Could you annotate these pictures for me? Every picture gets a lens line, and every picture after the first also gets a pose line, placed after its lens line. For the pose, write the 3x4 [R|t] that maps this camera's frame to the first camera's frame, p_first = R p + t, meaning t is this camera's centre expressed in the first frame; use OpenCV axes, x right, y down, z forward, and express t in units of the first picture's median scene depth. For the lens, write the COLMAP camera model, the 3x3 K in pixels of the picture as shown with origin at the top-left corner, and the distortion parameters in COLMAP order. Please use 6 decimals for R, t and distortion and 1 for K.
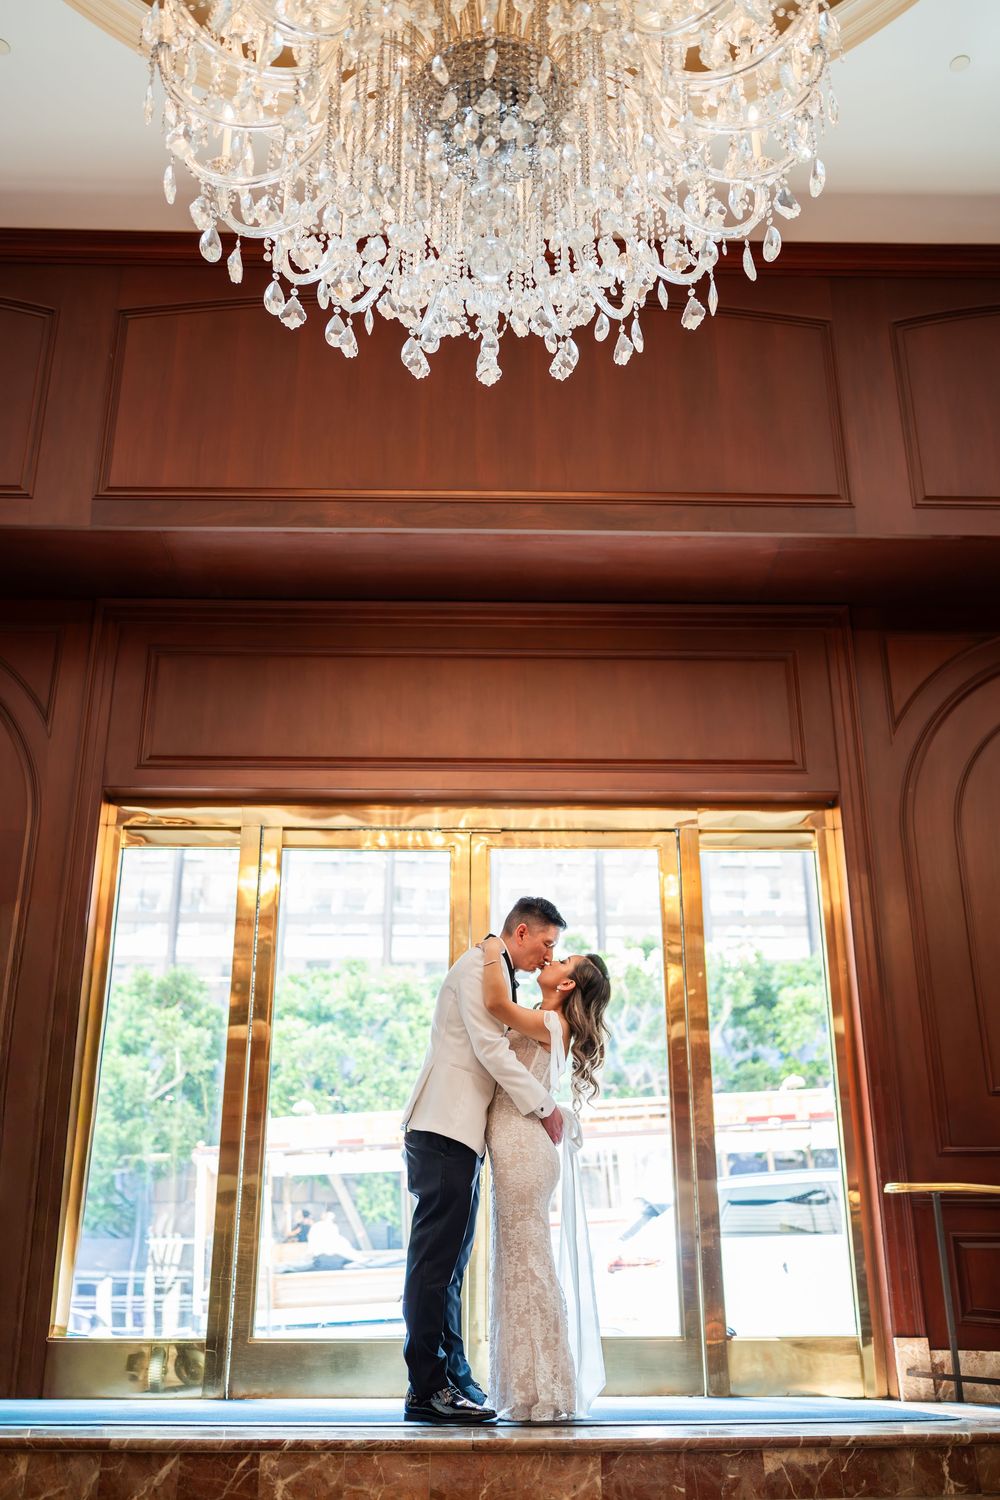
lens RADIAL K [[1462.1, 0, 481.9], [0, 1462.1, 742.8], [0, 0, 1]] dist [-0.021682, 0.103053]
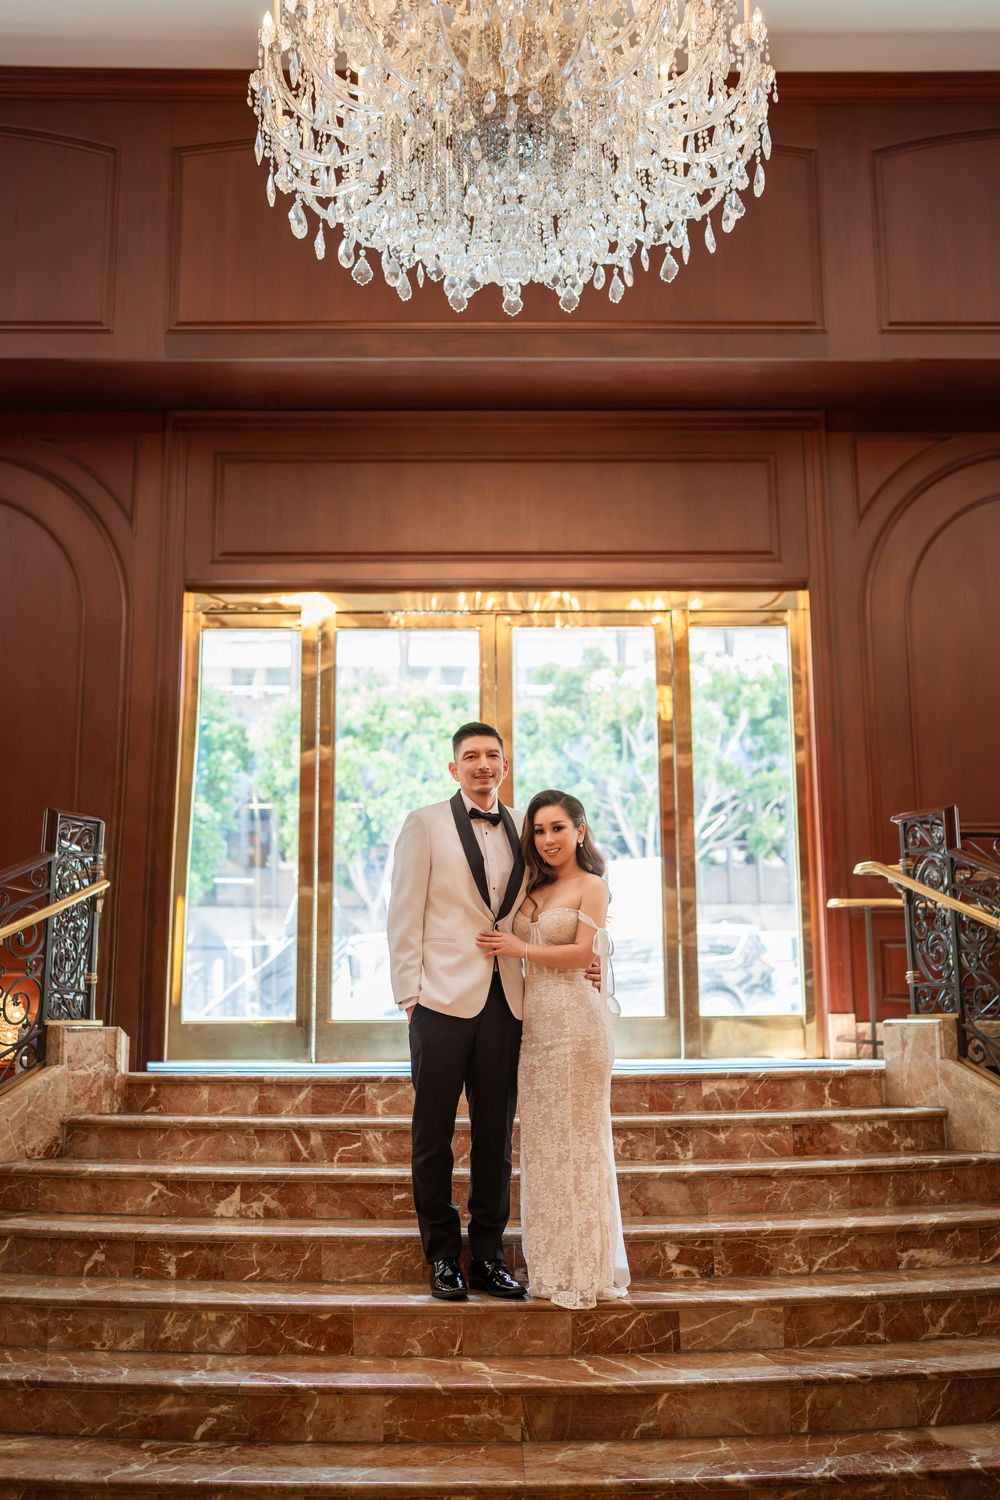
lens RADIAL K [[1462.1, 0, 481.9], [0, 1462.1, 742.8], [0, 0, 1]] dist [-0.021682, 0.103053]
pose [[0.999872, -0.008974, -0.013241, -0.004395], [0.011358, 0.981196, 0.192677, -0.068971], [0.011263, -0.192803, 0.981173, -0.189694]]
